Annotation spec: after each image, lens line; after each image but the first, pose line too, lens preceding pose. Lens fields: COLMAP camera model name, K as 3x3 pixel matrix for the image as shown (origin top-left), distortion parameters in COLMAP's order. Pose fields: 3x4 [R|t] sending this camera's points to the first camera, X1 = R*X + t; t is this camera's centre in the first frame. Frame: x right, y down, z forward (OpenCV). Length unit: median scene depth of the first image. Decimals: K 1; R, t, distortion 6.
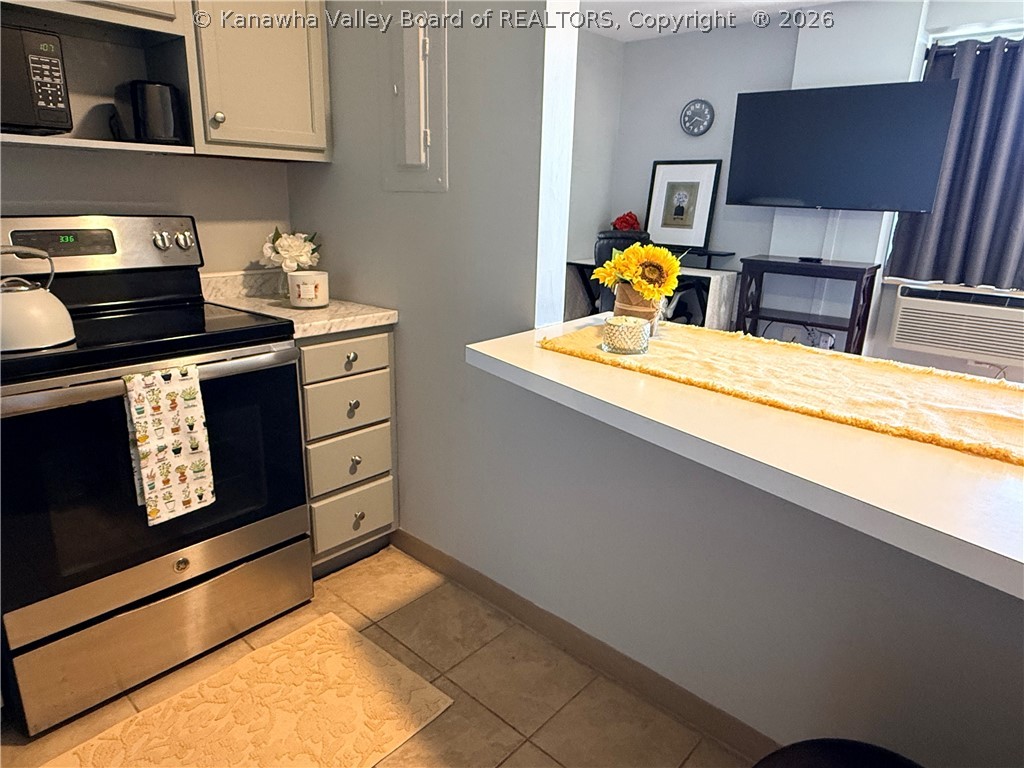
lens RADIAL K [[639.6, 0, 506.5], [0, 639.6, 380.0], [0, 0, 1]] dist [-0.001364, -0.000488]
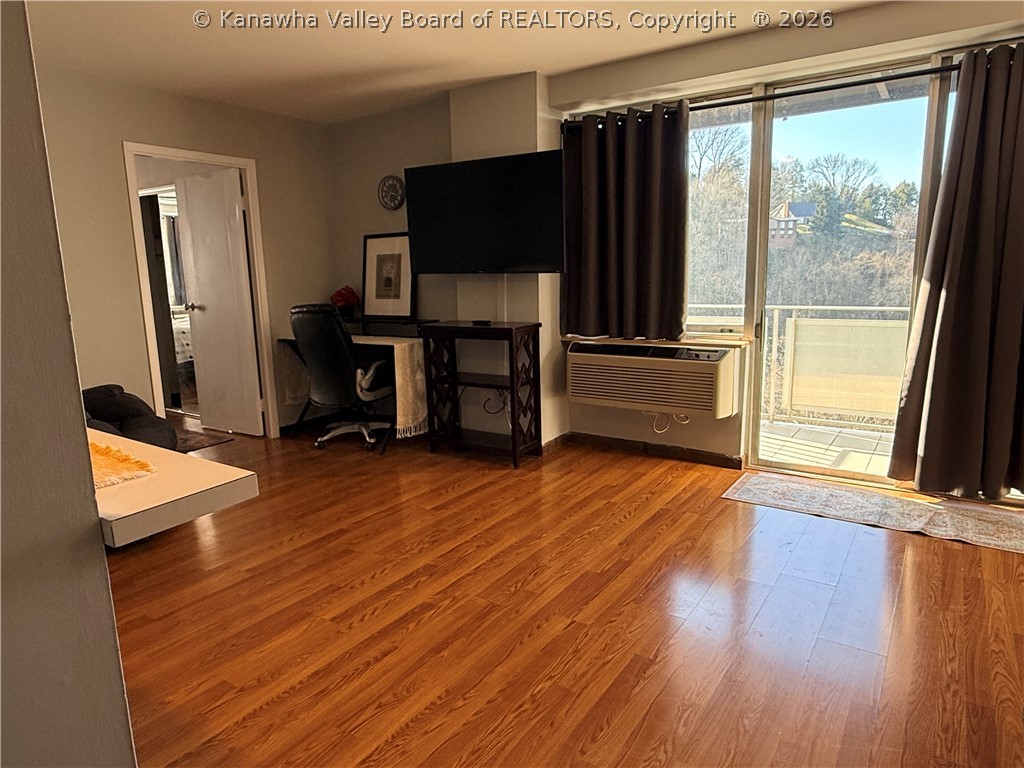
lens RADIAL K [[639.6, 0, 511.0], [0, 639.6, 387.4], [0, 0, 1]] dist [-0.001364, -0.000488]
pose [[0.988915, -0.069778, 0.131069, 0.664891], [0.083127, 0.991579, -0.099299, 0.033712], [-0.123036, 0.109093, 0.986388, -0.000895]]
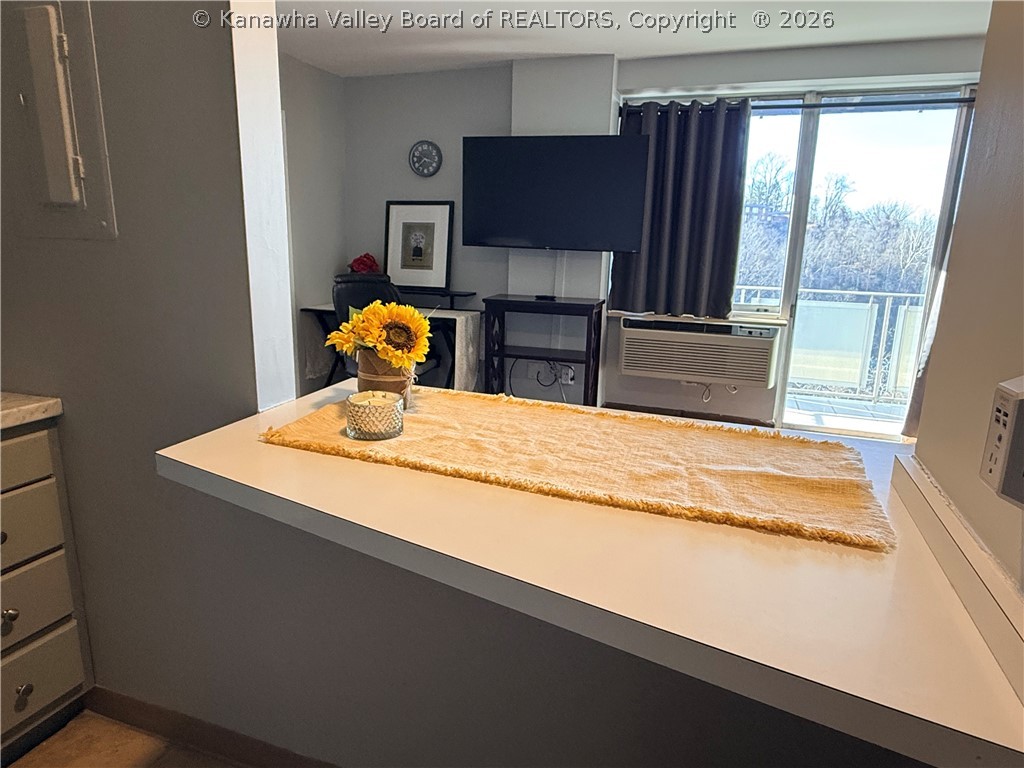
lens RADIAL K [[639.6, 0, 509.5], [0, 639.6, 386.0], [0, 0, 1]] dist [-0.001364, -0.000488]
pose [[0.921843, -0.088875, 0.377236, 0.026064], [0.106016, 0.994053, -0.024874, -0.044143], [-0.372782, 0.062923, 0.925783, 0.114035]]
